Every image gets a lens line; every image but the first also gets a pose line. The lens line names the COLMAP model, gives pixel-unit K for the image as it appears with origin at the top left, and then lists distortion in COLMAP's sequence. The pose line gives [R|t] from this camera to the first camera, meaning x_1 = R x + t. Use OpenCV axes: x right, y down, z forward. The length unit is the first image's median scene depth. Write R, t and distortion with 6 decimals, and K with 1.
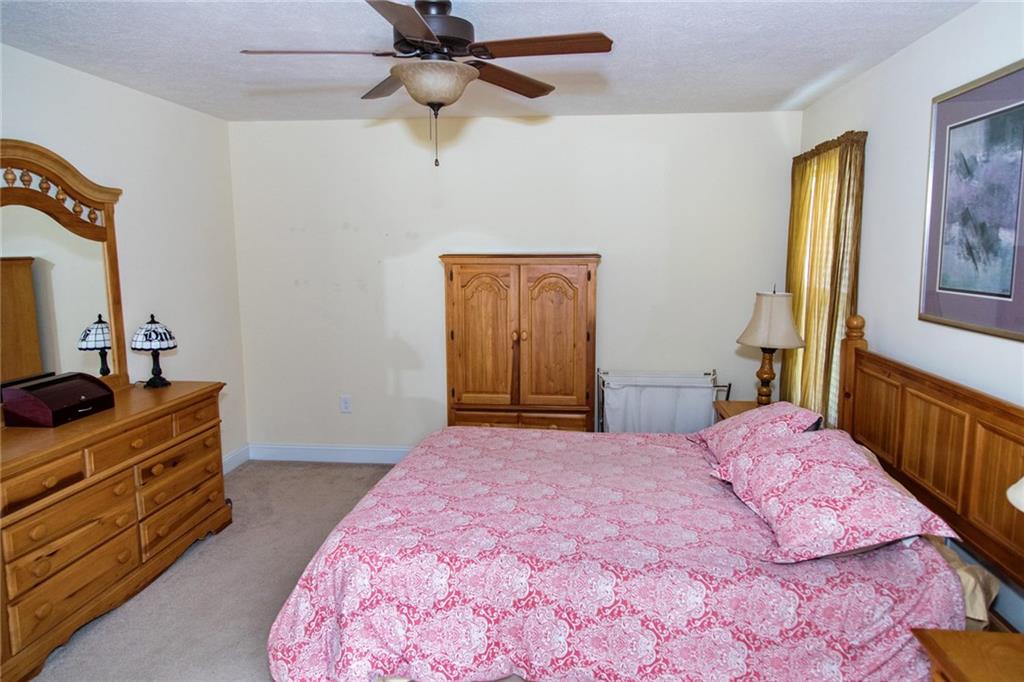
lens RADIAL K [[675.5, 0, 517.1], [0, 675.5, 339.9], [0, 0, 1]] dist [0.012575, -0.001123]
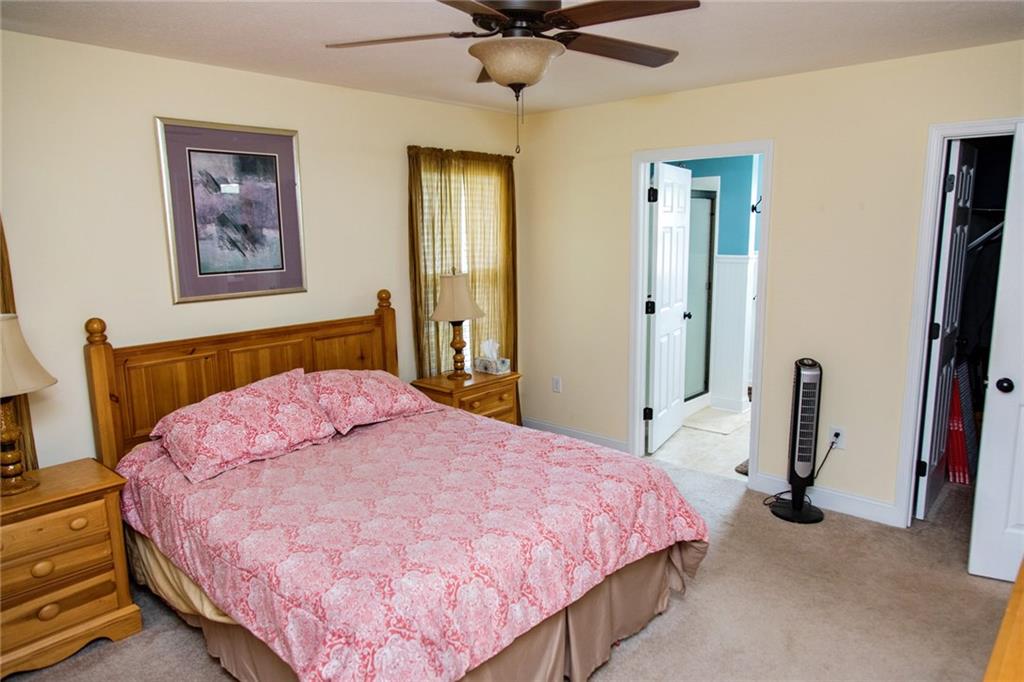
lens RADIAL K [[675.5, 0, 503.2], [0, 675.5, 338.8], [0, 0, 1]] dist [0.012575, -0.001123]
pose [[-0.803032, -0.069931, 0.591818, -0.638343], [0.109442, 0.958895, 0.261806, -0.242270], [-0.585800, 0.275008, -0.762371, 1.752348]]
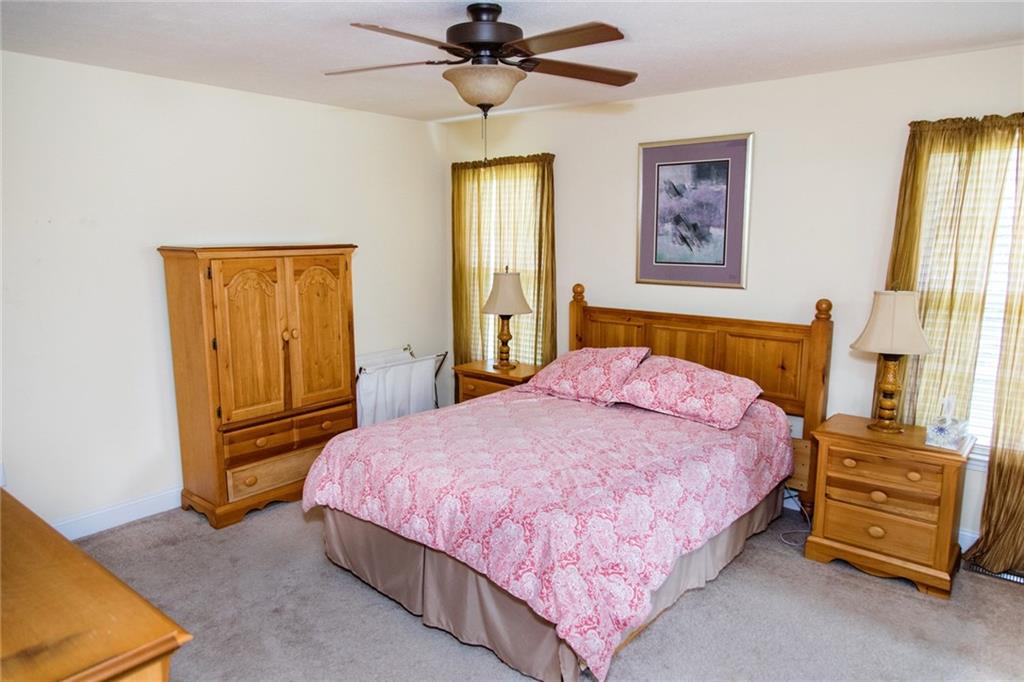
lens RADIAL K [[675.5, 0, 517.2], [0, 675.5, 348.3], [0, 0, 1]] dist [0.012575, -0.001123]
pose [[0.560152, -0.143697, 0.815831, -0.972286], [0.113640, 0.988859, 0.096148, -0.068883], [-0.820558, 0.038854, 0.570241, 0.365606]]
